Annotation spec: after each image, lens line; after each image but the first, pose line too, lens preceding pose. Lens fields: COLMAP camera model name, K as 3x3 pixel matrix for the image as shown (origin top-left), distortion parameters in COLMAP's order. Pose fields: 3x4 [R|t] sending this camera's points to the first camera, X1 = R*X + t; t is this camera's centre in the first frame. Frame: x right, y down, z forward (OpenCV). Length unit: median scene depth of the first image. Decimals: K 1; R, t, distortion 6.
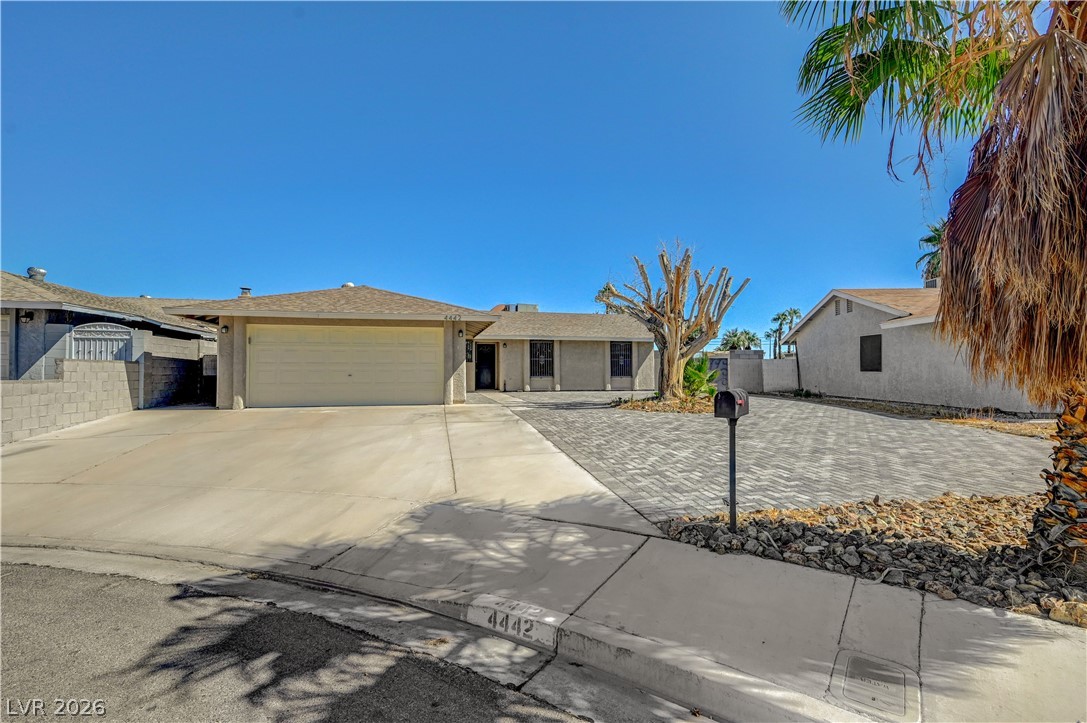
lens RADIAL K [[477.3, 0, 541.9], [0, 477.3, 360.3], [0, 0, 1]] dist [0.001625, 0.001440]
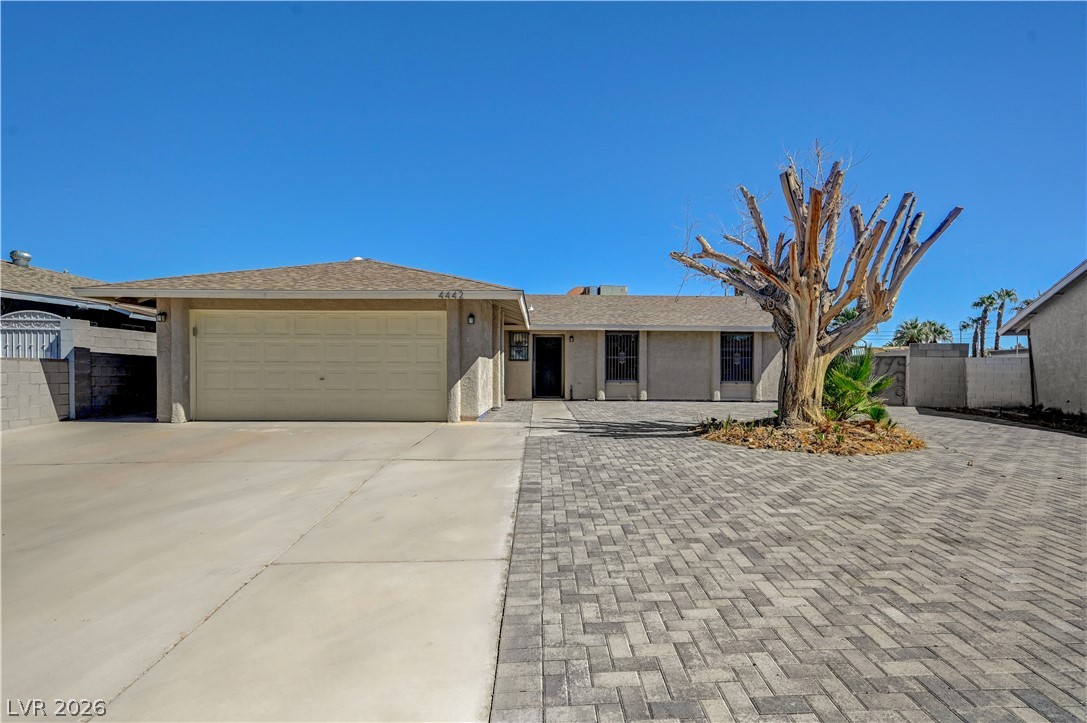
lens RADIAL K [[529.8, 0, 545.4], [0, 529.8, 380.5], [0, 0, 1]] dist [0.004208, 0.001984]
pose [[0.975969, 0.010326, -0.217667, 0.104529], [-0.001442, 0.999161, 0.040936, 0.000693], [0.217907, -0.039638, 0.975164, 0.291396]]
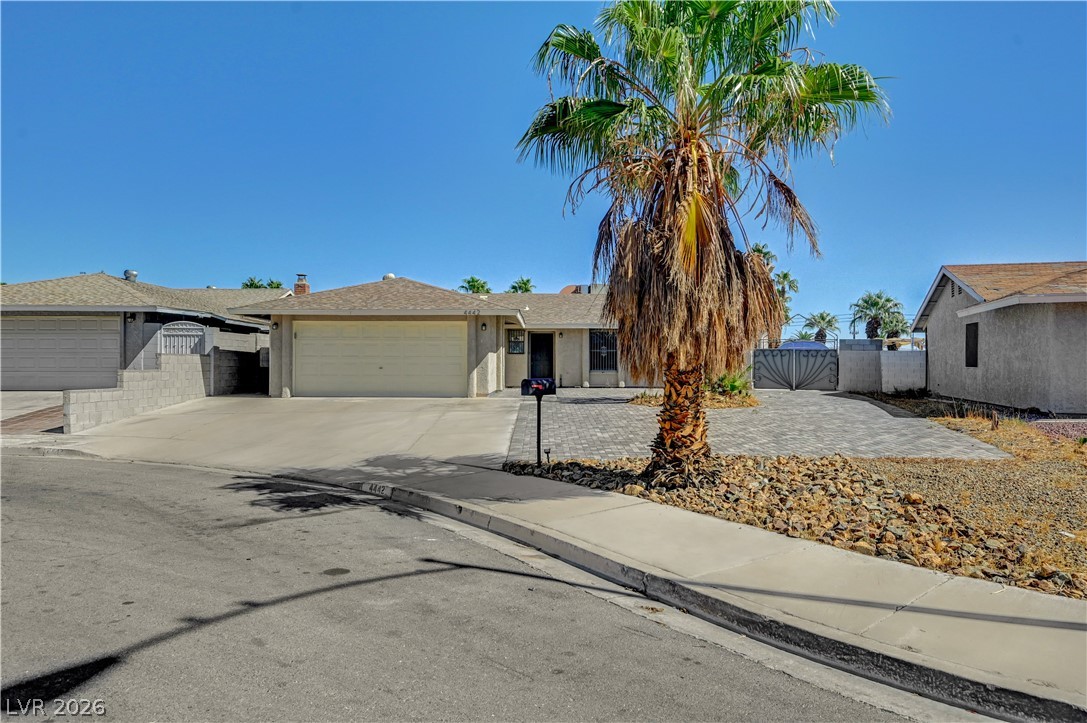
lens RADIAL K [[674.5, 0, 544.4], [0, 674.5, 354.5], [0, 0, 1]] dist [-0.008629, -0.002298]
pose [[0.974174, 0.001987, -0.225789, 0.286400], [0.000305, 0.999949, 0.010116, -0.012941], [0.225798, -0.009924, 0.974124, -0.368882]]
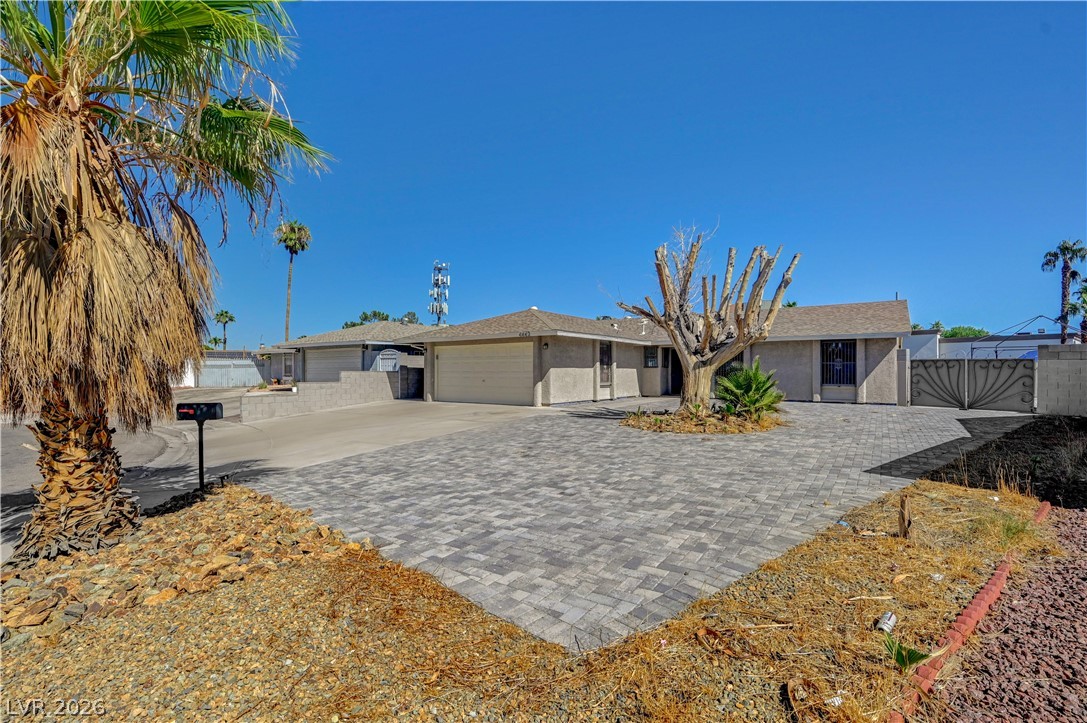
lens RADIAL K [[463.8, 0, 558.8], [0, 463.8, 368.5], [0, 0, 1]] dist [0.007120, 0.000279]
pose [[0.681190, -0.003054, -0.732100, 0.711777], [0.016350, 0.999805, 0.011042, -0.014206], [0.731924, -0.019492, 0.681107, 0.262709]]
